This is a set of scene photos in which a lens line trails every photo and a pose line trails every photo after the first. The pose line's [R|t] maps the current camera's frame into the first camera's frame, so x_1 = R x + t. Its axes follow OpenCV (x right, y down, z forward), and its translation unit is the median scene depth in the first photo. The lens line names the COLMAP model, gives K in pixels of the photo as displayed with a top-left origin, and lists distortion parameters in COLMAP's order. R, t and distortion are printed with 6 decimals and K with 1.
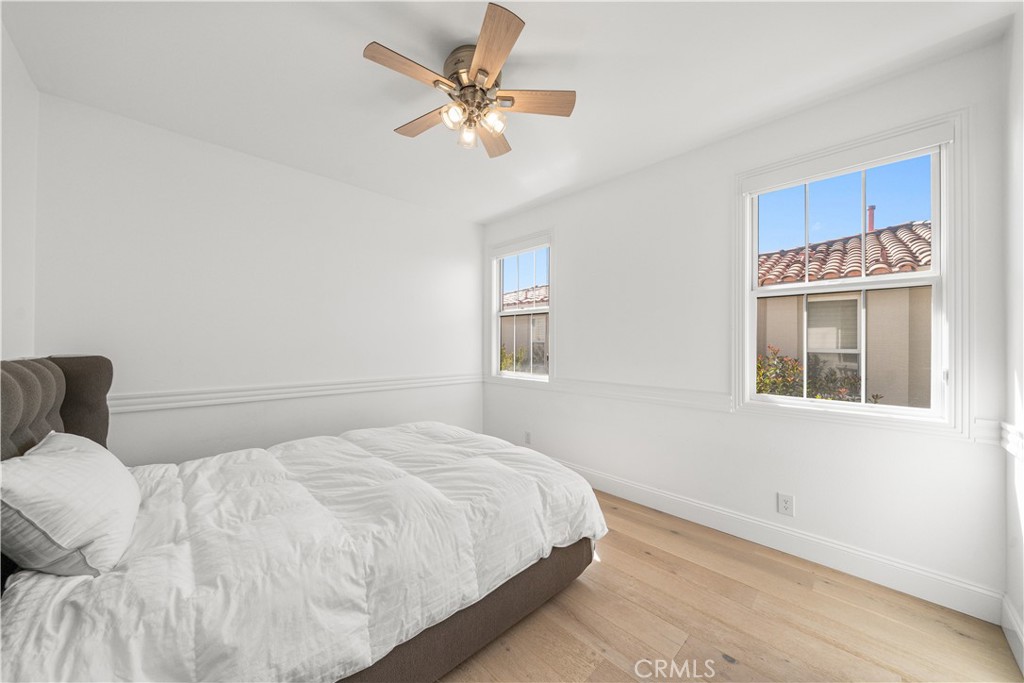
lens RADIAL K [[351.2, 0, 505.4], [0, 351.2, 342.1], [0, 0, 1]] dist [0.000305, -0.000032]
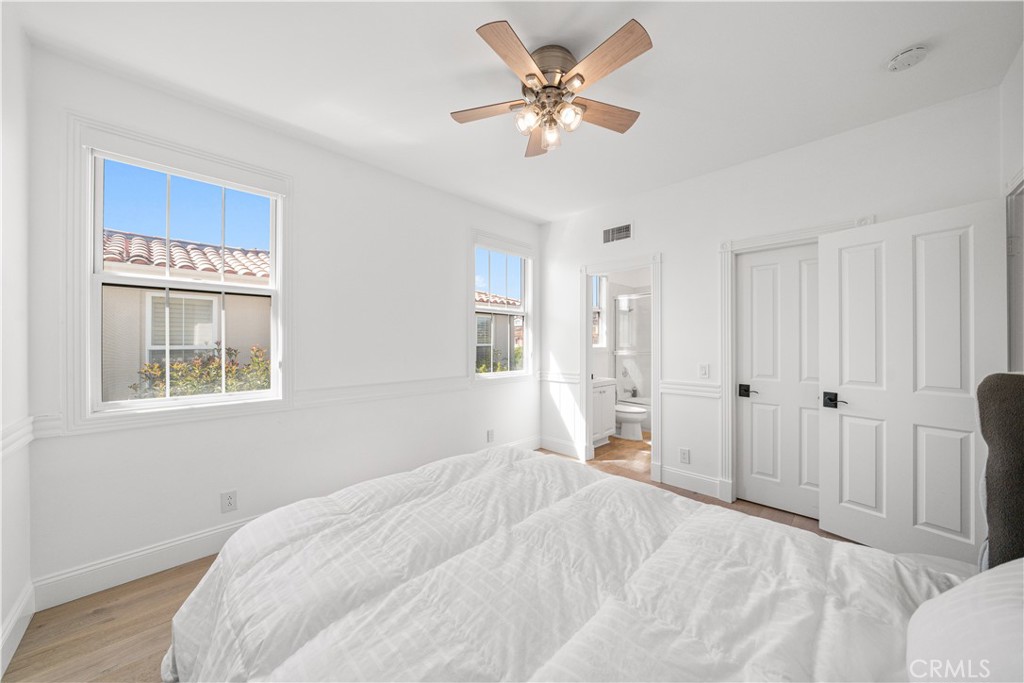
lens RADIAL K [[351.2, 0, 505.4], [0, 351.2, 341.5], [0, 0, 1]] dist [0.000305, -0.000032]
pose [[0.015647, -0.006215, 0.999858, -0.946870], [-0.002223, 0.999978, 0.006251, -0.005556], [-0.999875, -0.002321, 0.015633, 0.957180]]
